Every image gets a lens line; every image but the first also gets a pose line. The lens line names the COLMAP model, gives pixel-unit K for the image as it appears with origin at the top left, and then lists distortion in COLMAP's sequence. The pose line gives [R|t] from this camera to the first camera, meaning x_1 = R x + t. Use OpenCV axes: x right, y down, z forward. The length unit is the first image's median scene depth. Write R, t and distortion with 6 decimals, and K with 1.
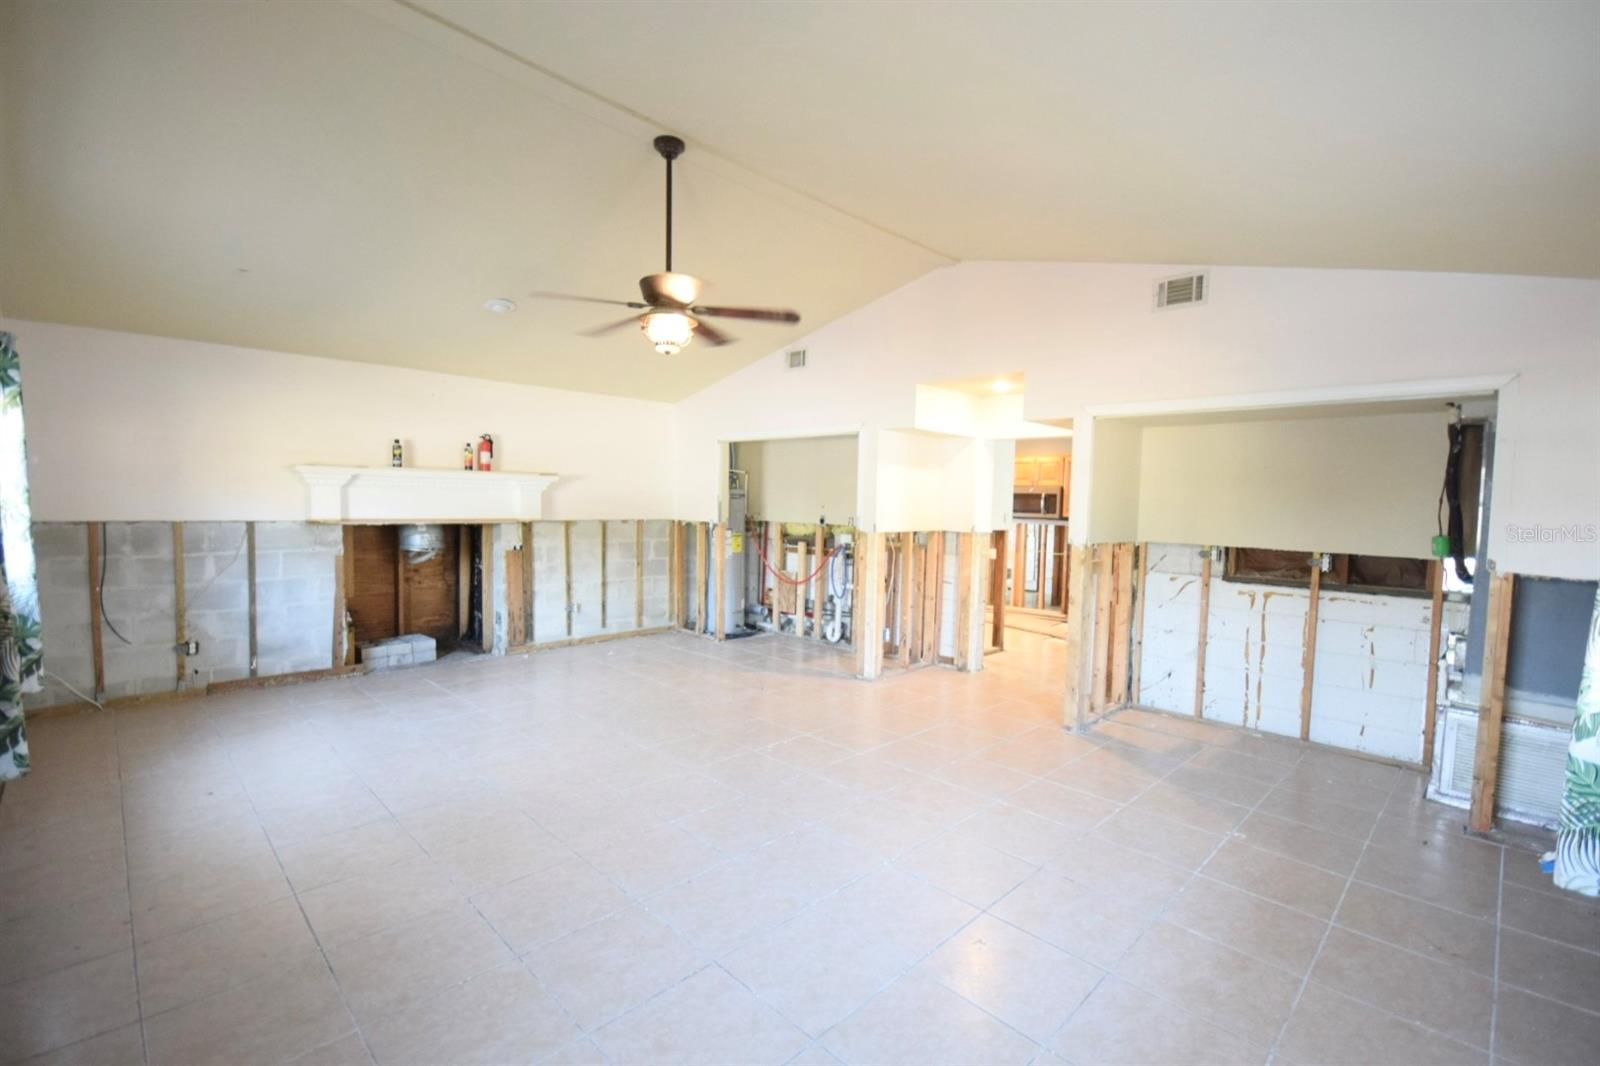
lens RADIAL K [[711.4, 0, 800.3], [0, 711.4, 541.7], [0, 0, 1]] dist [0.000417, -0.003712]
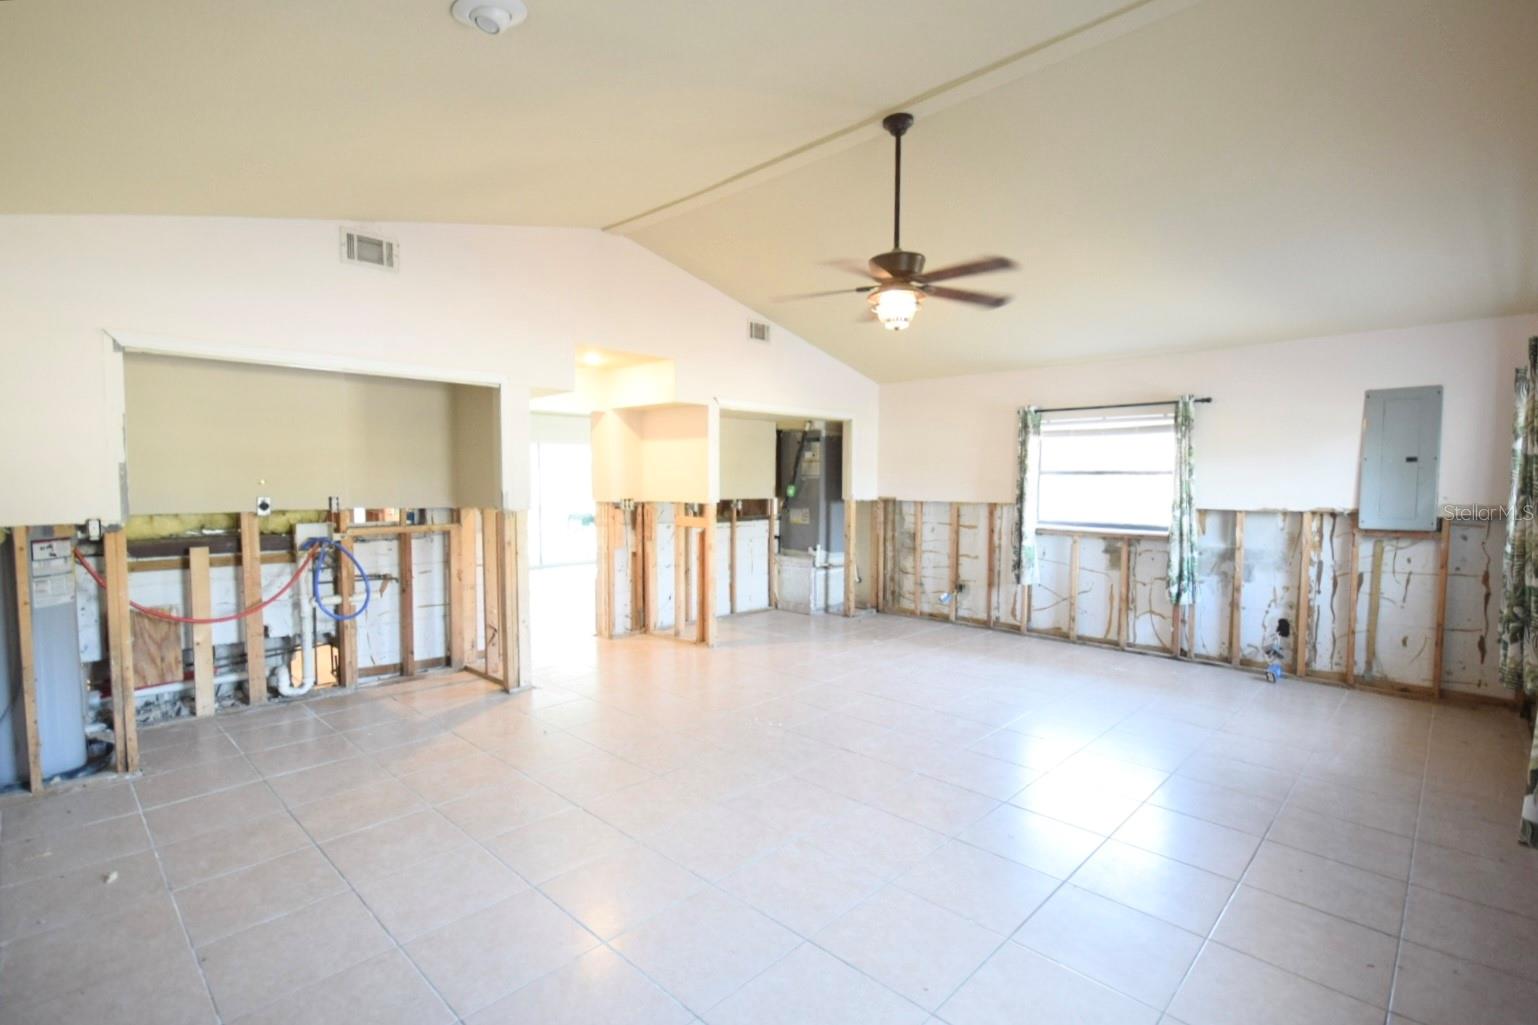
lens RADIAL K [[735.0, 0, 739.0], [0, 735.0, 524.4], [0, 0, 1]] dist [0.005923, 0.000850]
pose [[-0.004454, -0.087764, 0.996131, -0.748381], [0.053495, 0.994694, 0.087877, -0.057969], [-0.998558, 0.053680, 0.000265, 0.746700]]
